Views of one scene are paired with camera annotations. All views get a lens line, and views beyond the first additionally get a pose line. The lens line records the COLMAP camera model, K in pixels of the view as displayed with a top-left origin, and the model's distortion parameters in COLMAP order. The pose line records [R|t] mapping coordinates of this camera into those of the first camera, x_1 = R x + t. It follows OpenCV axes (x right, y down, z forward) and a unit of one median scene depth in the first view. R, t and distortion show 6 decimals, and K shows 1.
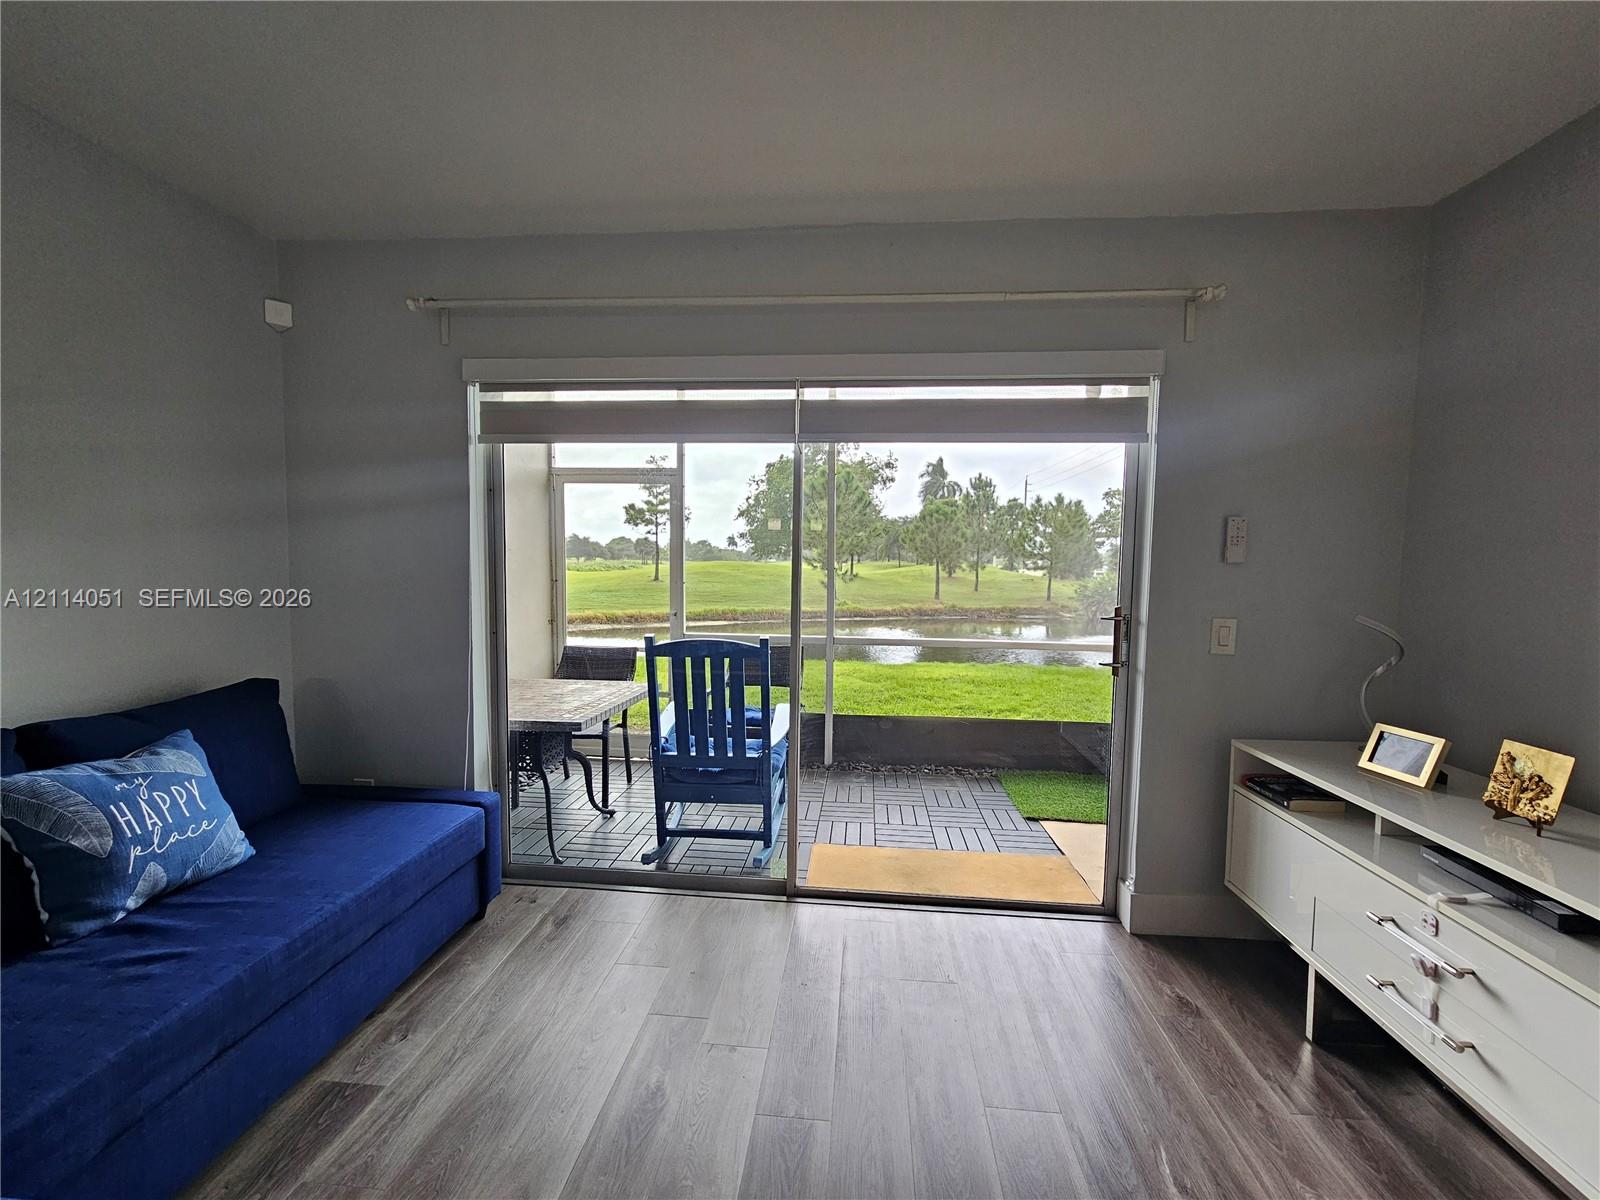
lens RADIAL K [[661.8, 0, 800.7], [0, 661.8, 606.1], [0, 0, 1]] dist [-0.002089, 0.000299]
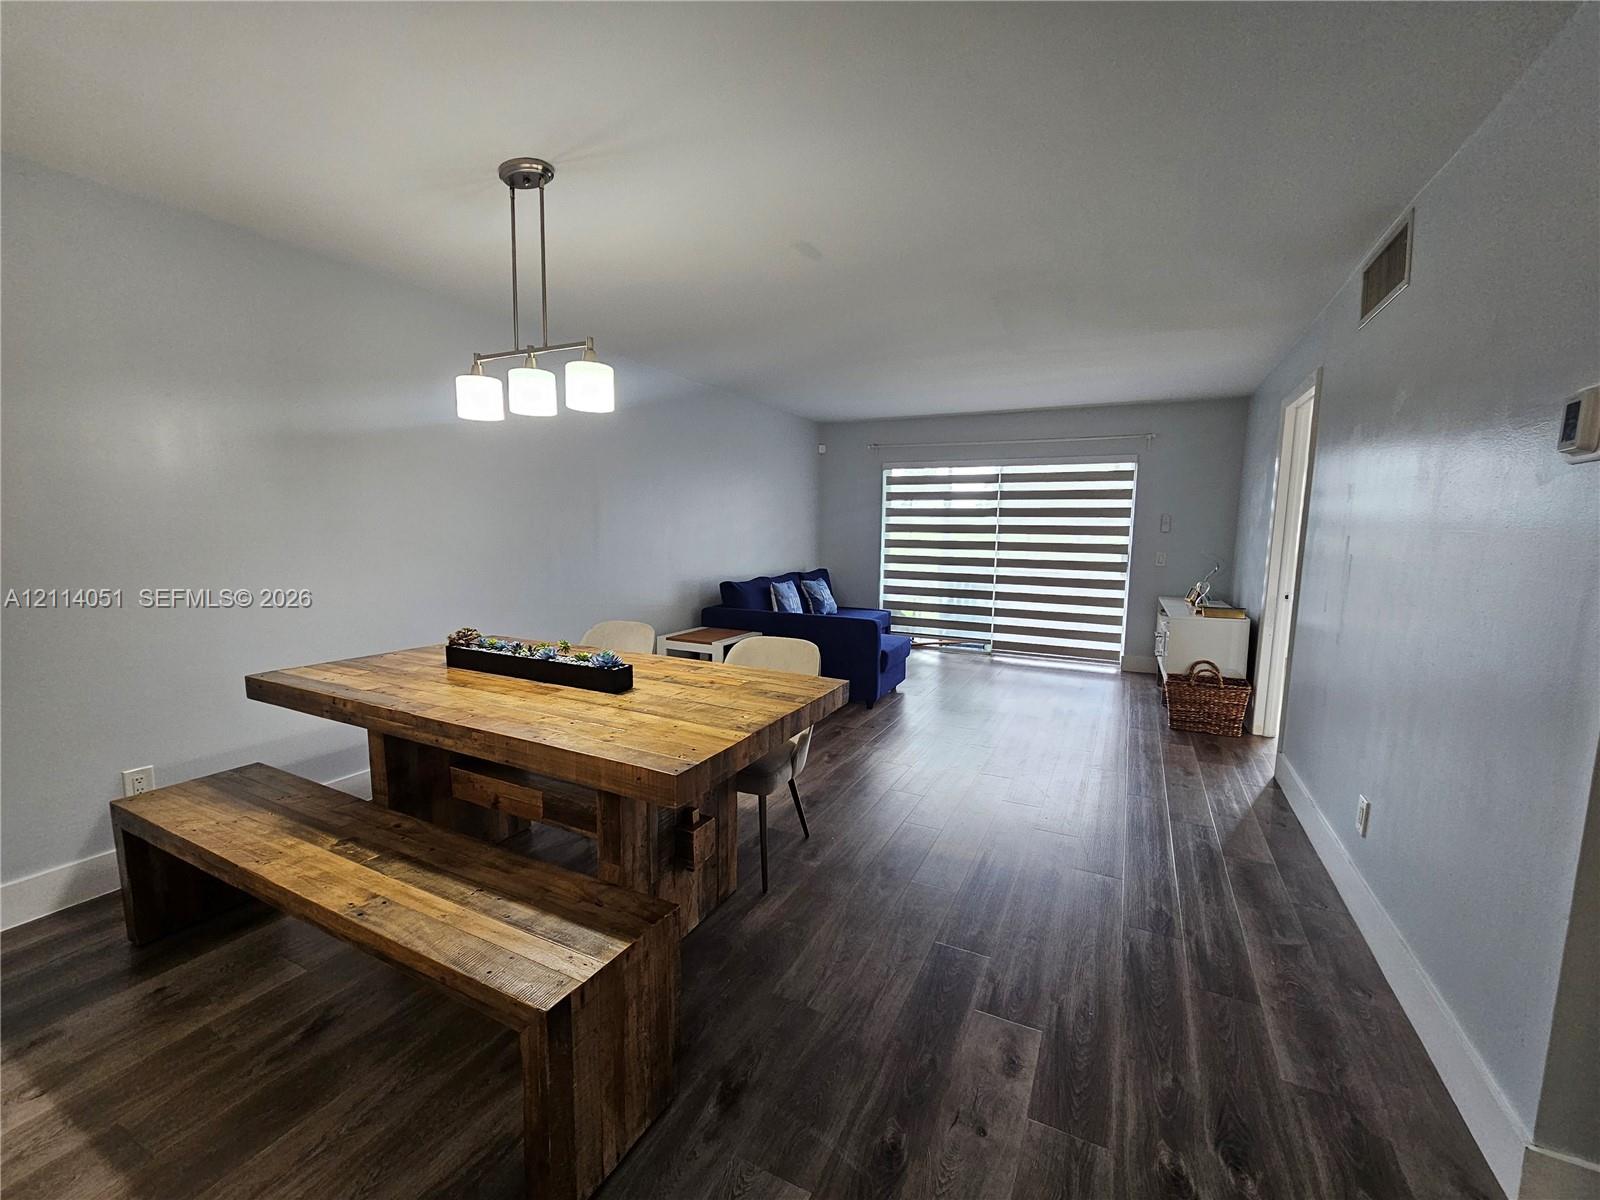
lens RADIAL K [[658.7, 0, 793.6], [0, 658.7, 606.8], [0, 0, 1]] dist [-0.001417, -0.000238]
pose [[0.930025, 0.040446, -0.365264, 0.165675], [-0.021852, 0.998253, 0.054901, 0.087319], [0.366846, -0.043077, 0.929284, -1.434957]]
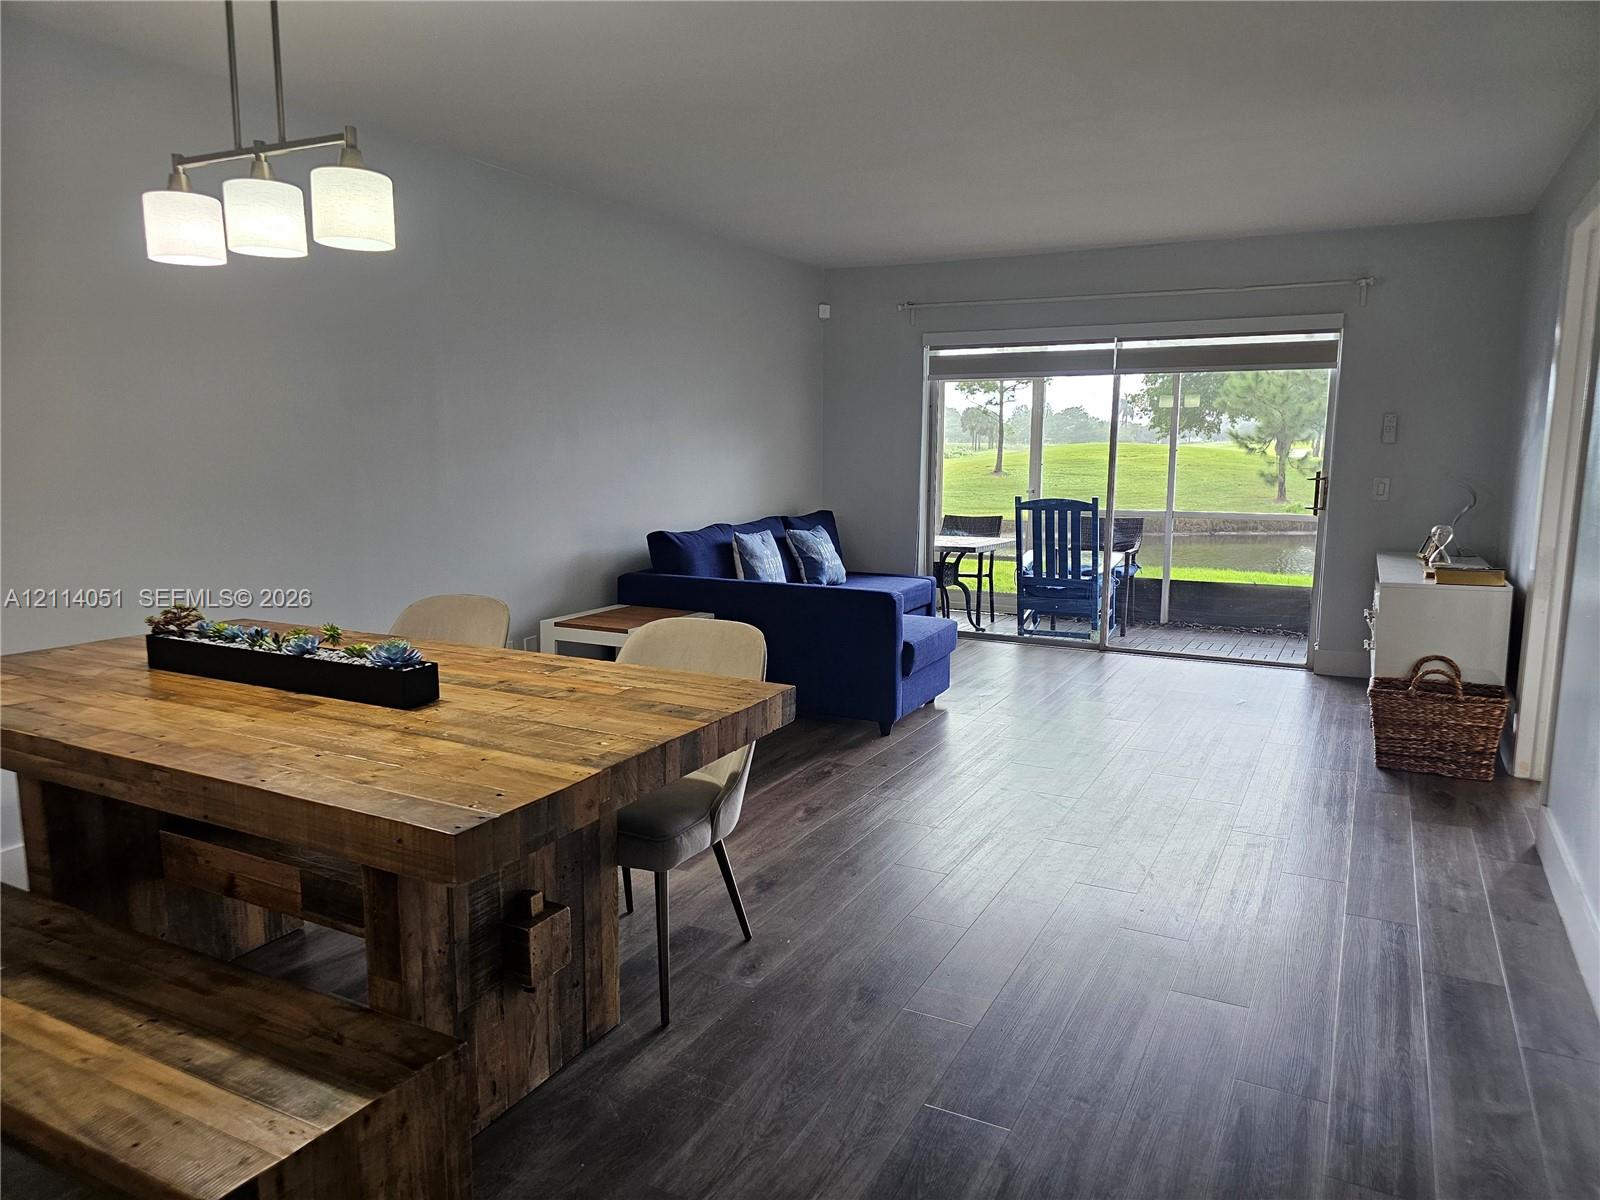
lens RADIAL K [[1075.6, 0, 802.5], [0, 1075.6, 603.9], [0, 0, 1]] dist [0.074963, -0.076527]
pose [[0.925622, 0.045259, -0.375734, 0.242704], [-0.015200, 0.996468, 0.082586, 0.089374], [0.378145, -0.070732, 0.923040, -1.417683]]
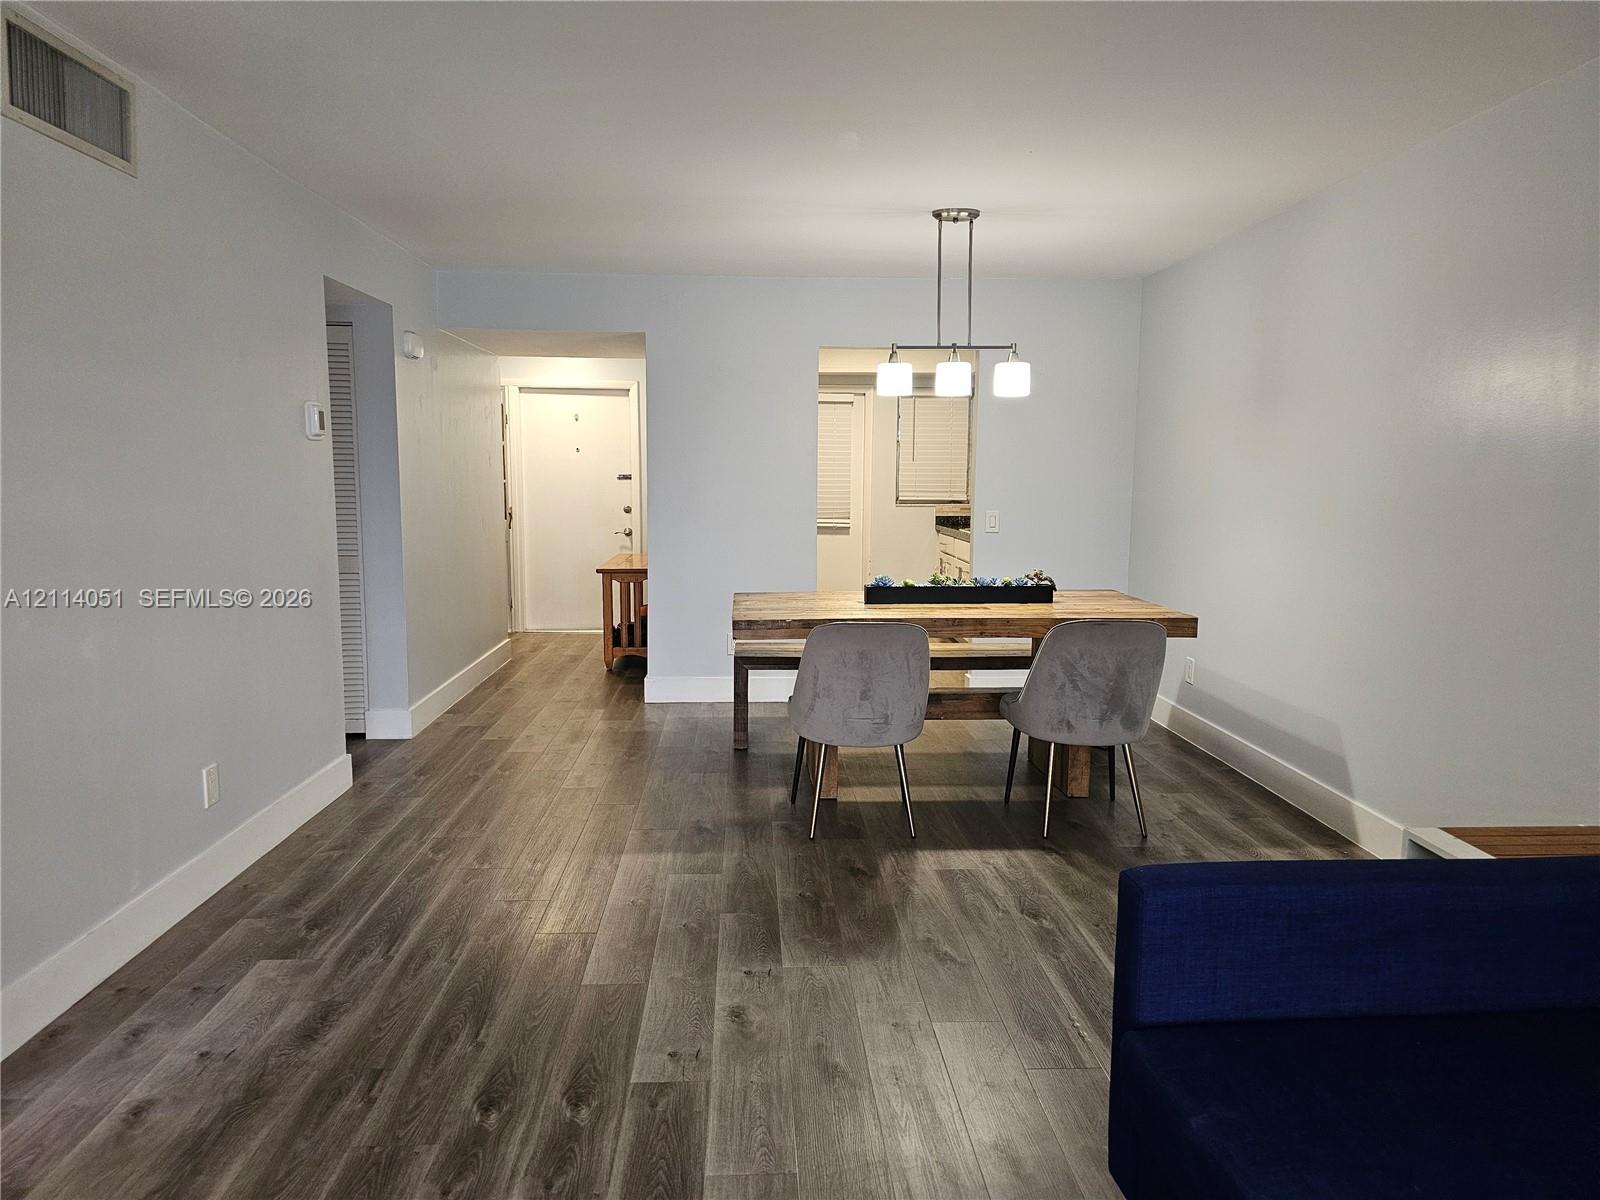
lens RADIAL K [[1075.6, 0, 802.5], [0, 1075.6, 603.9], [0, 0, 1]] dist [0.074963, -0.076527]
pose [[-0.989117, 0.004545, -0.147059, 0.063275], [-0.024194, 0.980892, 0.193044, -0.064648], [0.145126, 0.194501, -0.970107, 0.562657]]
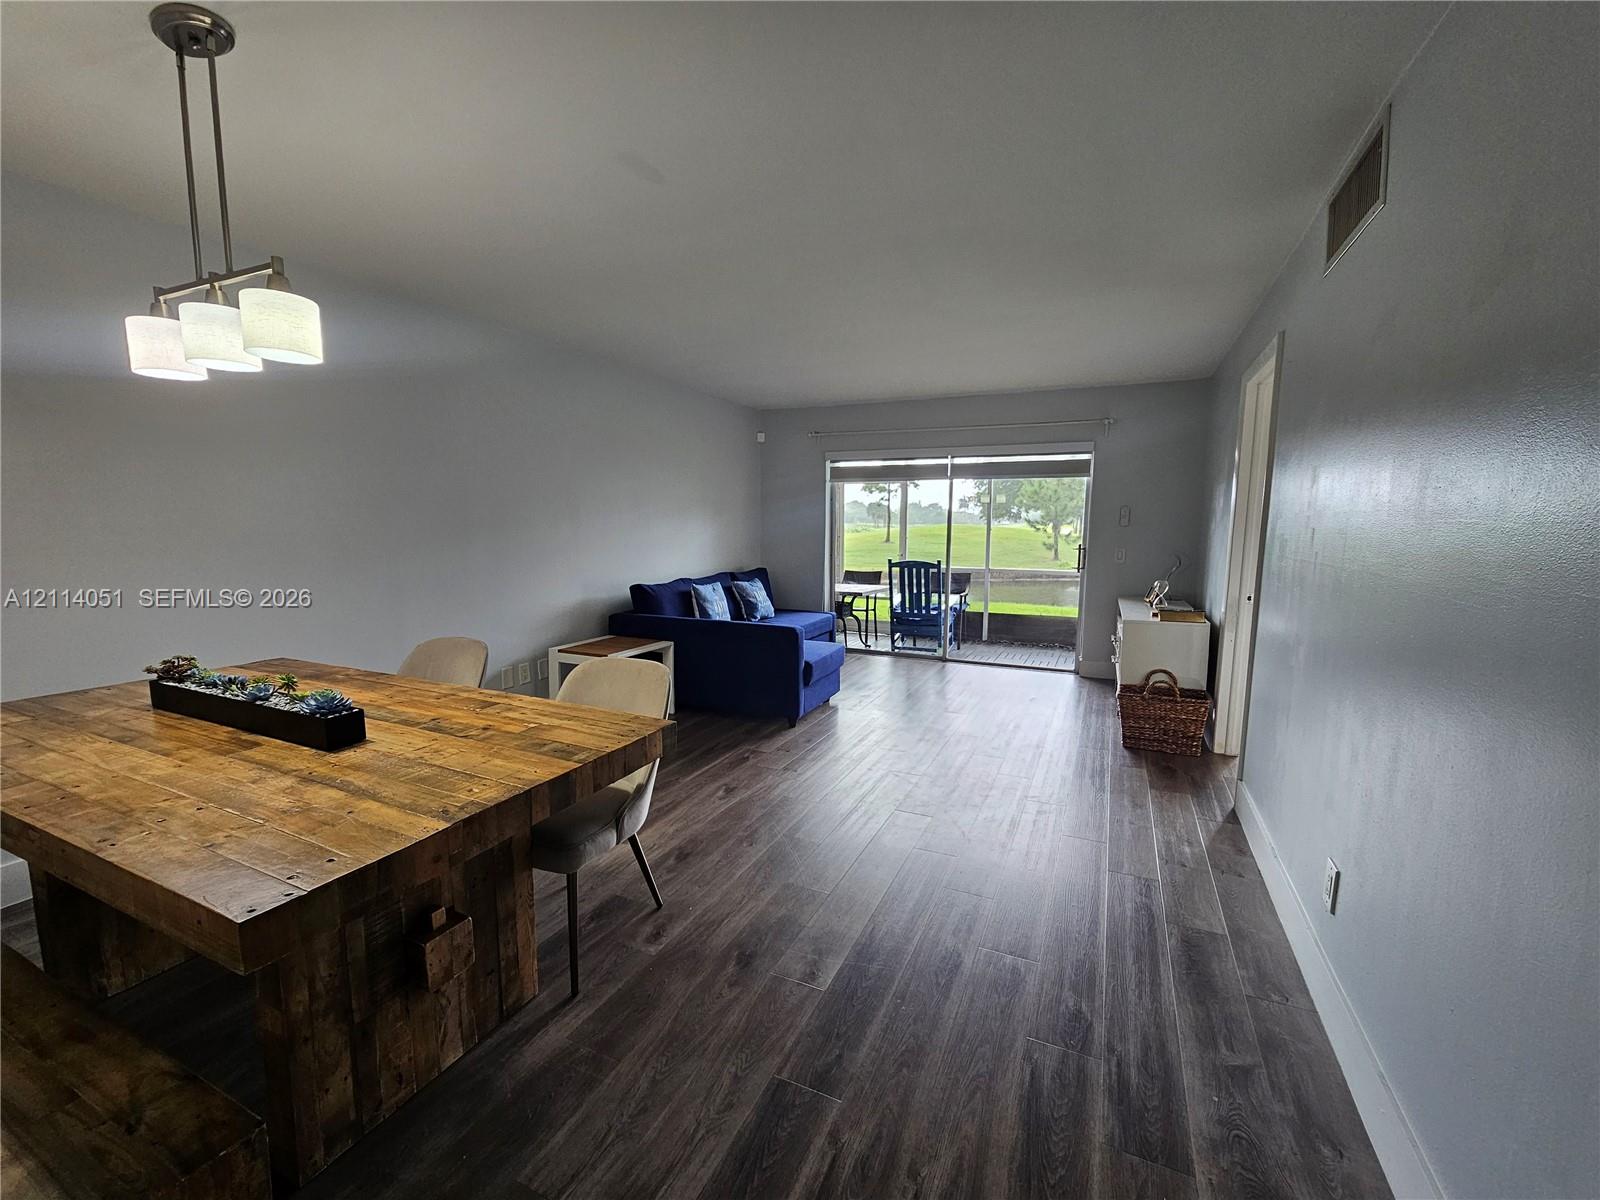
lens RADIAL K [[661.8, 0, 800.7], [0, 661.8, 606.1], [0, 0, 1]] dist [-0.002089, 0.000299]
pose [[0.941699, 0.033075, -0.334828, 0.244733], [-0.014387, 0.998205, 0.058141, 0.075895], [0.336150, -0.049934, 0.940484, -1.220182]]
